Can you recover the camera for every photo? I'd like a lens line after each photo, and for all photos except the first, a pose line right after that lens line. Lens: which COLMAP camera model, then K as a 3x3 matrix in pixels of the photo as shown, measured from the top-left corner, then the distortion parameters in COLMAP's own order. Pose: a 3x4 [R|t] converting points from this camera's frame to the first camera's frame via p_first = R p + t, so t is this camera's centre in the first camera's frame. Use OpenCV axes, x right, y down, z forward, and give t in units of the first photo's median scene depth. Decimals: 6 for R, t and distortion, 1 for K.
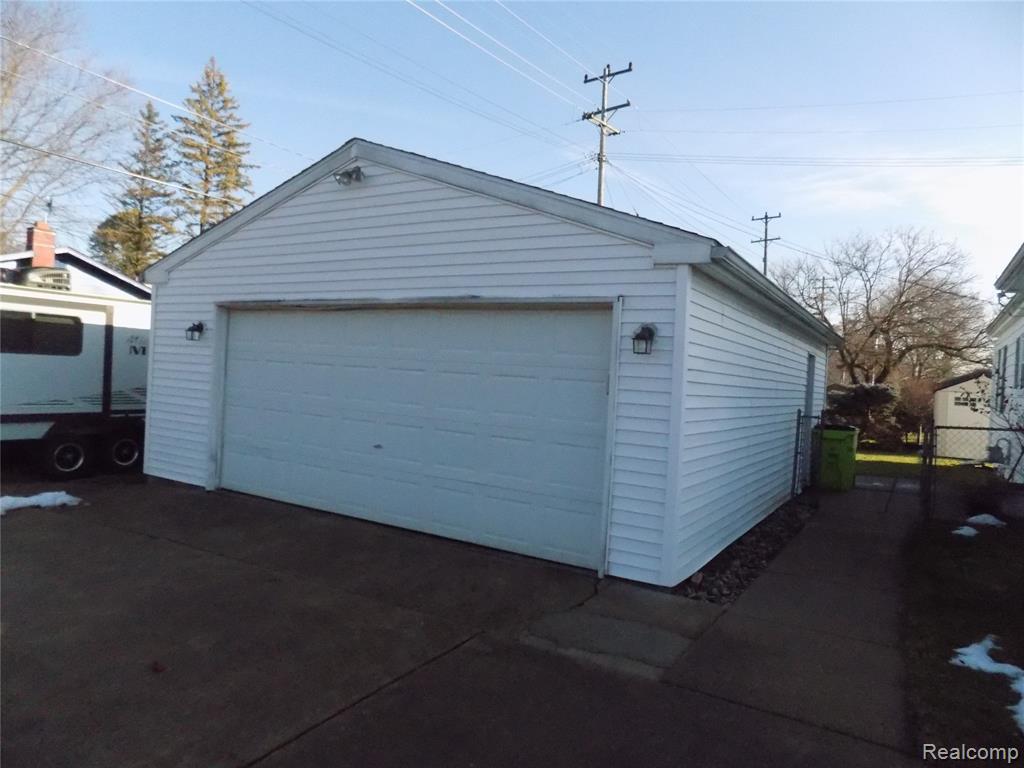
lens RADIAL K [[689.3, 0, 511.7], [0, 689.3, 380.4], [0, 0, 1]] dist [-0.058159, 0.052594]
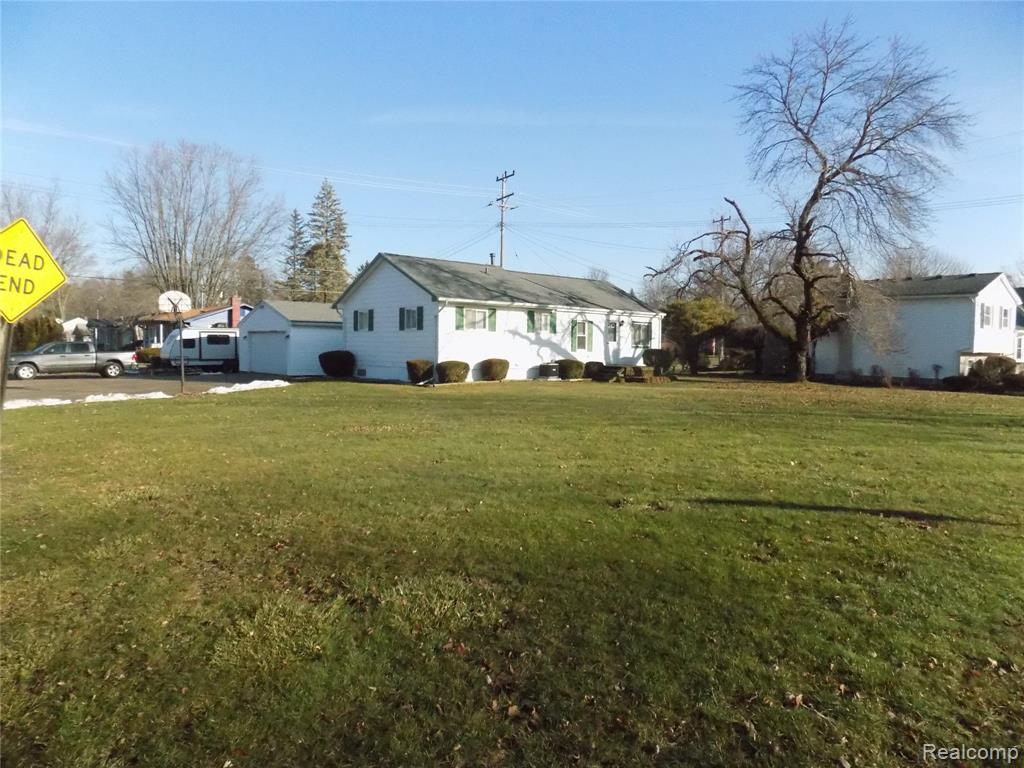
lens RADIAL K [[689.3, 0, 512.8], [0, 689.3, 389.7], [0, 0, 1]] dist [-0.058159, 0.052594]
pose [[0.954343, -0.026079, -0.297573, 0.693378], [0.039462, 0.998458, 0.039053, 0.044540], [0.296095, -0.049013, 0.953900, -0.760802]]
